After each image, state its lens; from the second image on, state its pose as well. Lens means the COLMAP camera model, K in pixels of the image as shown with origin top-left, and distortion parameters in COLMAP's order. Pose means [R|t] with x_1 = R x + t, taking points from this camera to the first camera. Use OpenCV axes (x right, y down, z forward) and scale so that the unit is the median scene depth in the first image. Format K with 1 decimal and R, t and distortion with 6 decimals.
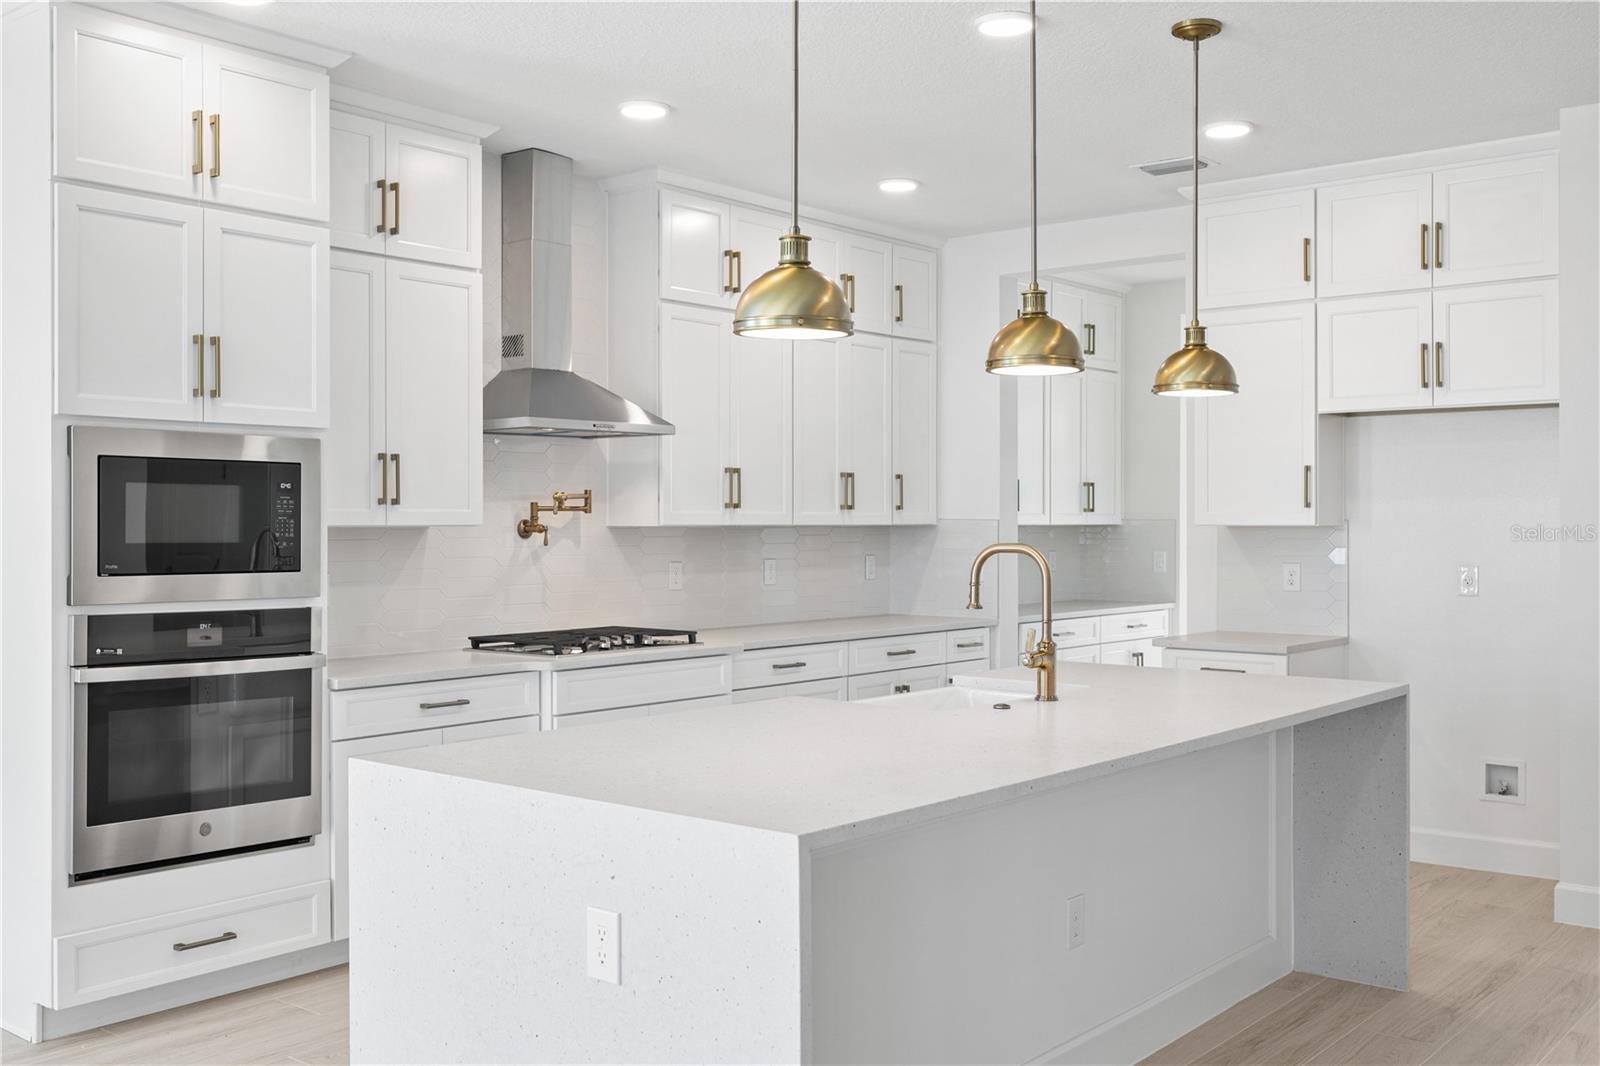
lens RADIAL K [[1537.2, 0, 796.6], [0, 1537.2, 525.2], [0, 0, 1]] dist [-0.001185, 0.000000]
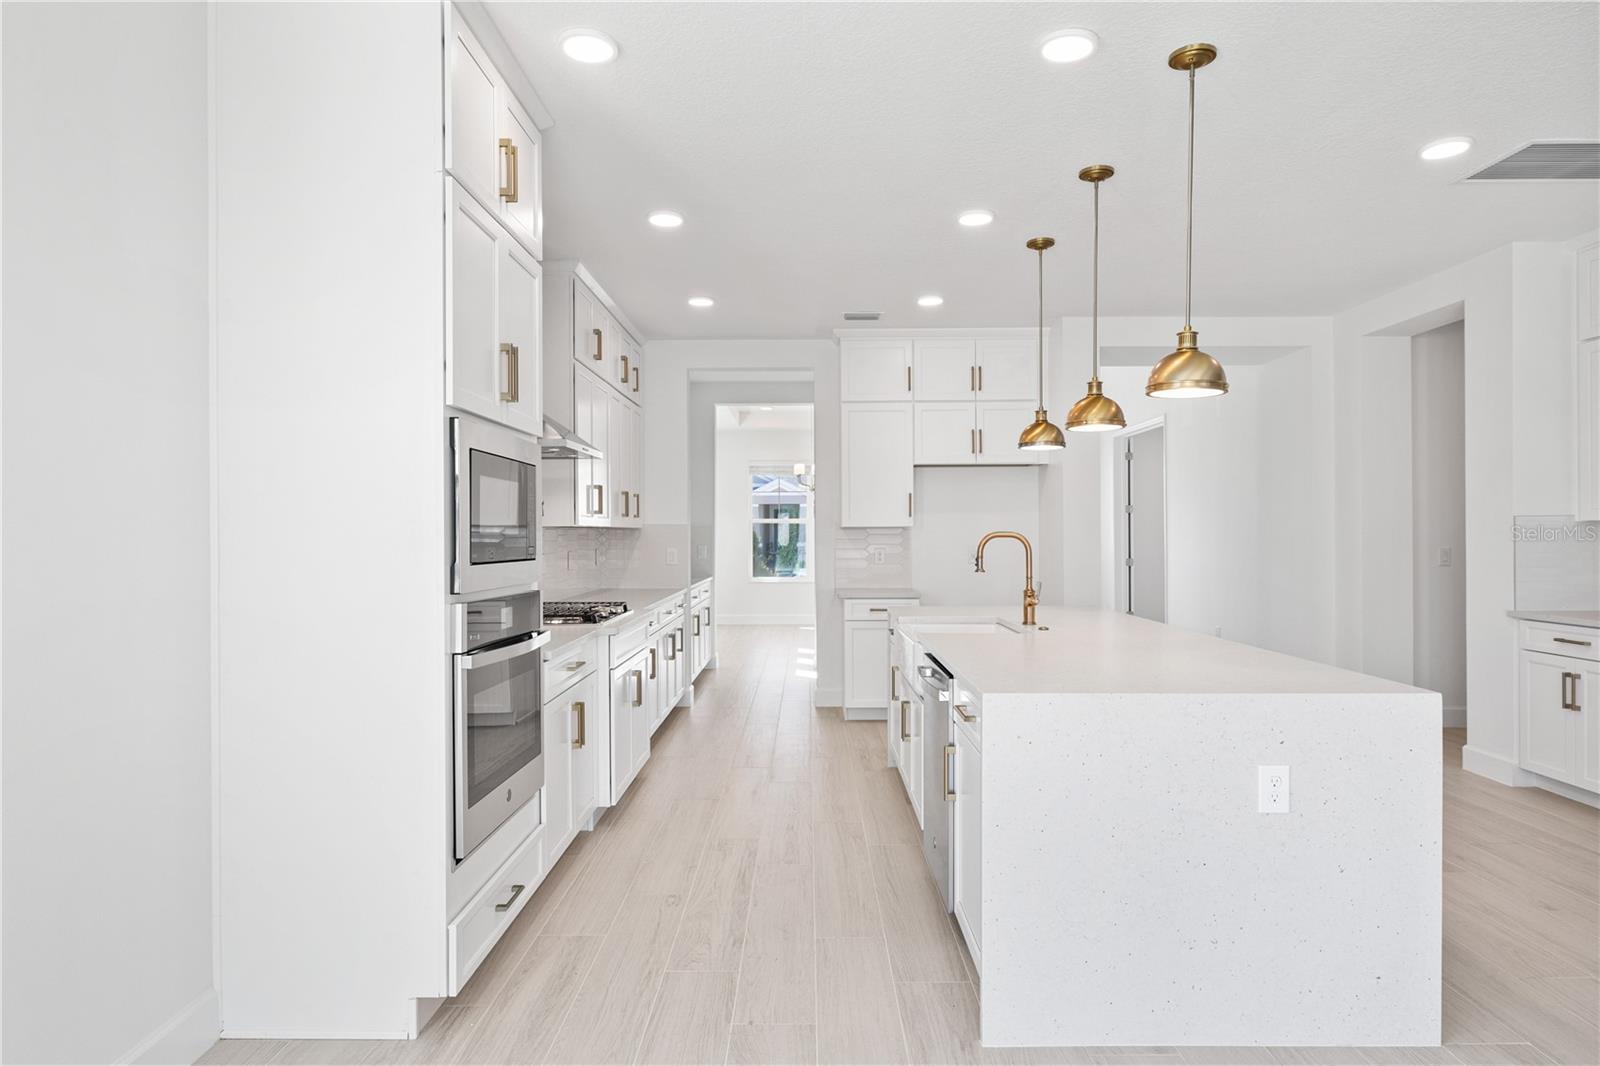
lens RADIAL K [[907.2, 0, 797.1], [0, 907.2, 533.3], [0, 0, 1]] dist [-0.003096, -0.000724]
pose [[0.778085, -0.003679, 0.628148, -0.583814], [0.006414, 0.999977, -0.002089, 0.013047], [-0.628126, 0.005654, 0.778091, 0.339360]]
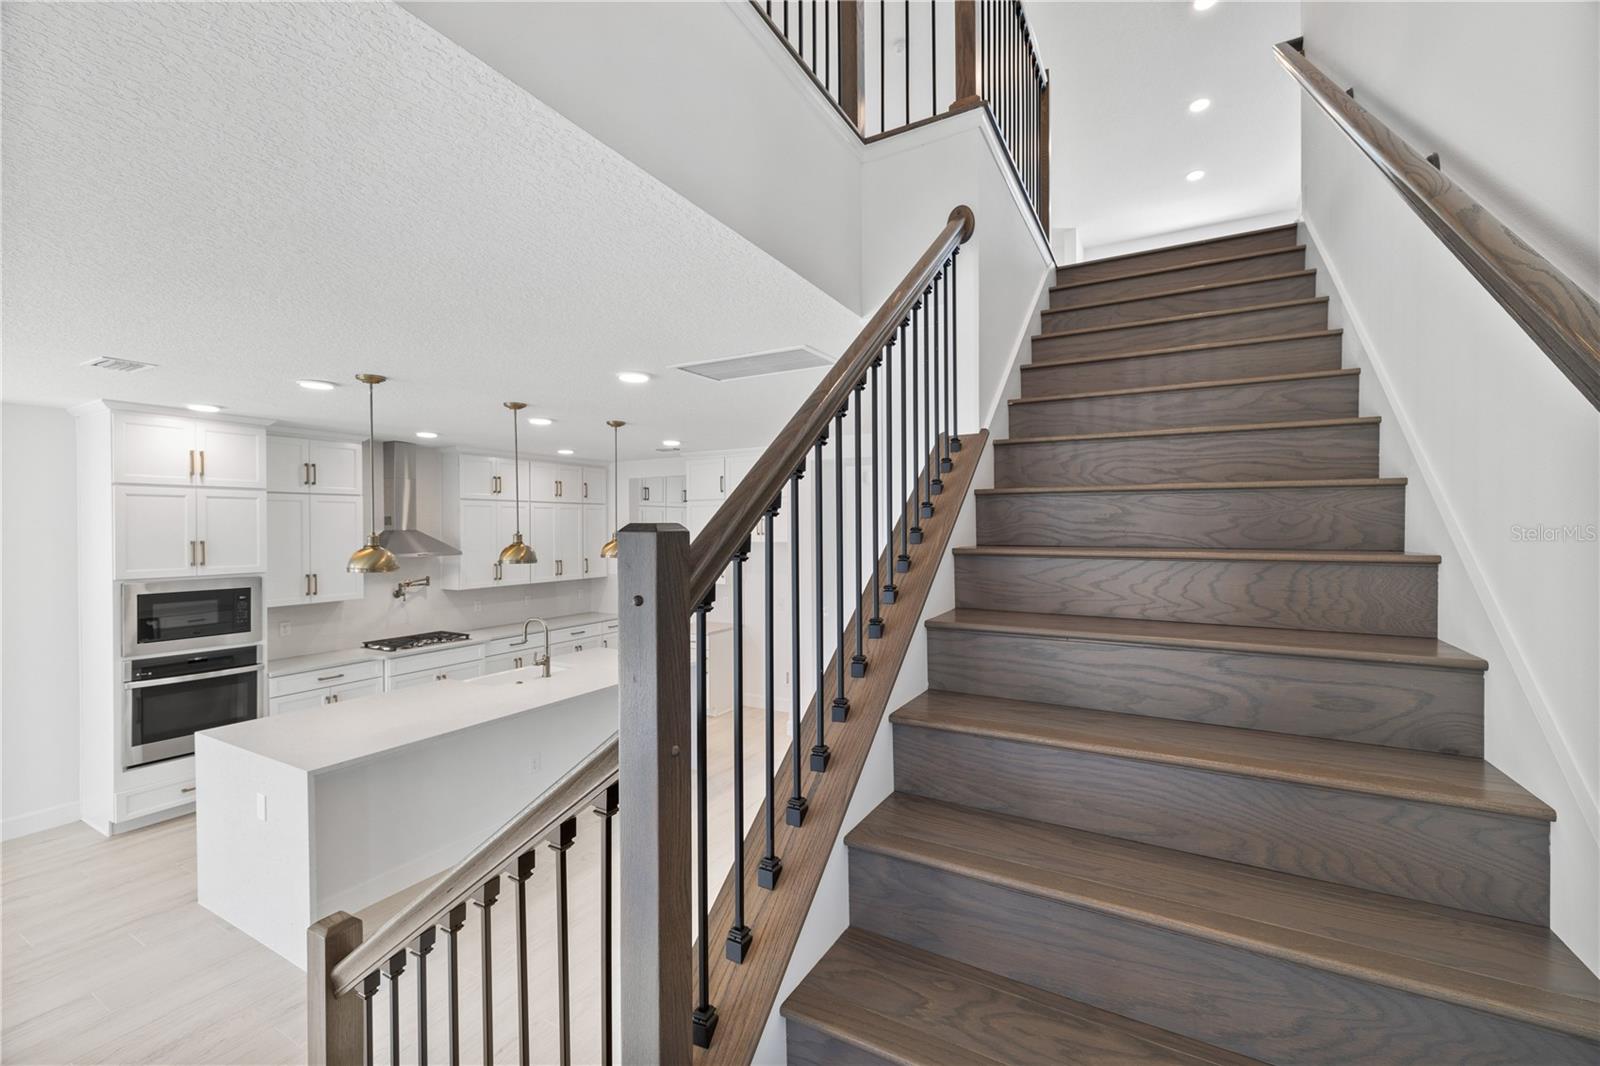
lens RADIAL K [[672.7, 0, 802.3], [0, 672.7, 527.9], [0, 0, 1]] dist [-0.002839, 0.002090]
pose [[0.985248, -0.005980, 0.171027, 0.357150], [0.006115, 0.999981, -0.000263, -0.127598], [-0.171023, 0.001305, 0.985266, -0.209451]]
